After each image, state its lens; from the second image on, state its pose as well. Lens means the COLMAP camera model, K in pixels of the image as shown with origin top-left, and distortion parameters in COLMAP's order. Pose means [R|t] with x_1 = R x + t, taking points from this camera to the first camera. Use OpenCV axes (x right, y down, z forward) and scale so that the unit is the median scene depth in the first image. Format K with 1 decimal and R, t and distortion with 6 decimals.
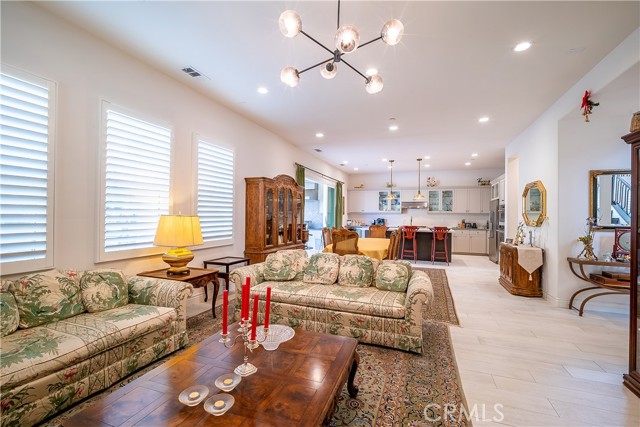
lens RADIAL K [[279.8, 0, 320.8], [0, 279.8, 214.8], [0, 0, 1]] dist [-0.026771, 0.007607]
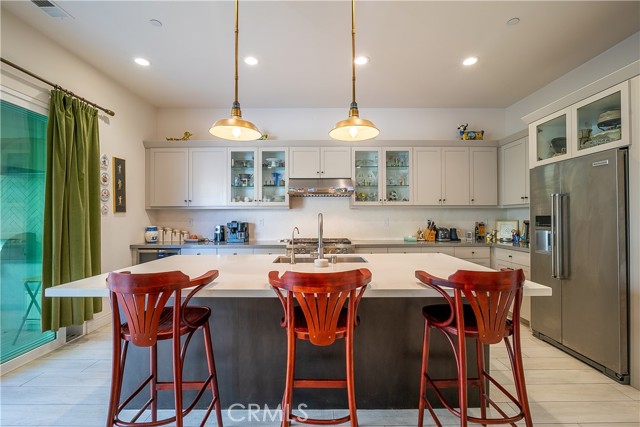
lens RADIAL K [[279.8, 0, 320.8], [0, 279.8, 214.8], [0, 0, 1]] dist [-0.026771, 0.007607]
pose [[0.933114, -0.014046, 0.359306, 0.204148], [0.014227, 0.999897, 0.002139, 0.004826], [-0.359298, 0.003116, 0.933218, 0.667675]]
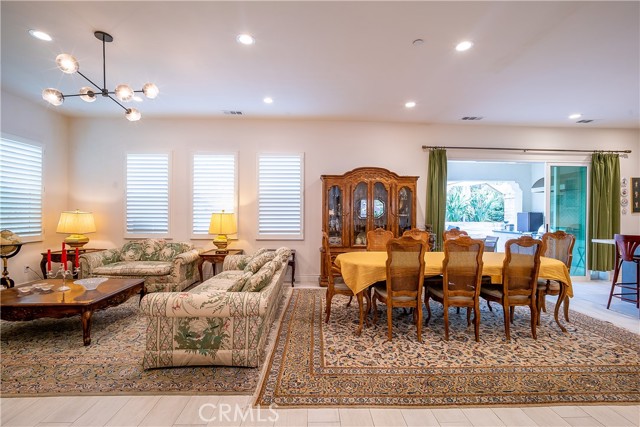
lens RADIAL K [[279.8, 0, 320.8], [0, 279.8, 214.8], [0, 0, 1]] dist [-0.026771, 0.007607]
pose [[0.385740, -0.009756, -0.922556, 0.351524], [0.000798, 0.999947, -0.010241, 0.008277], [0.922607, 0.003215, 0.385728, 0.301461]]
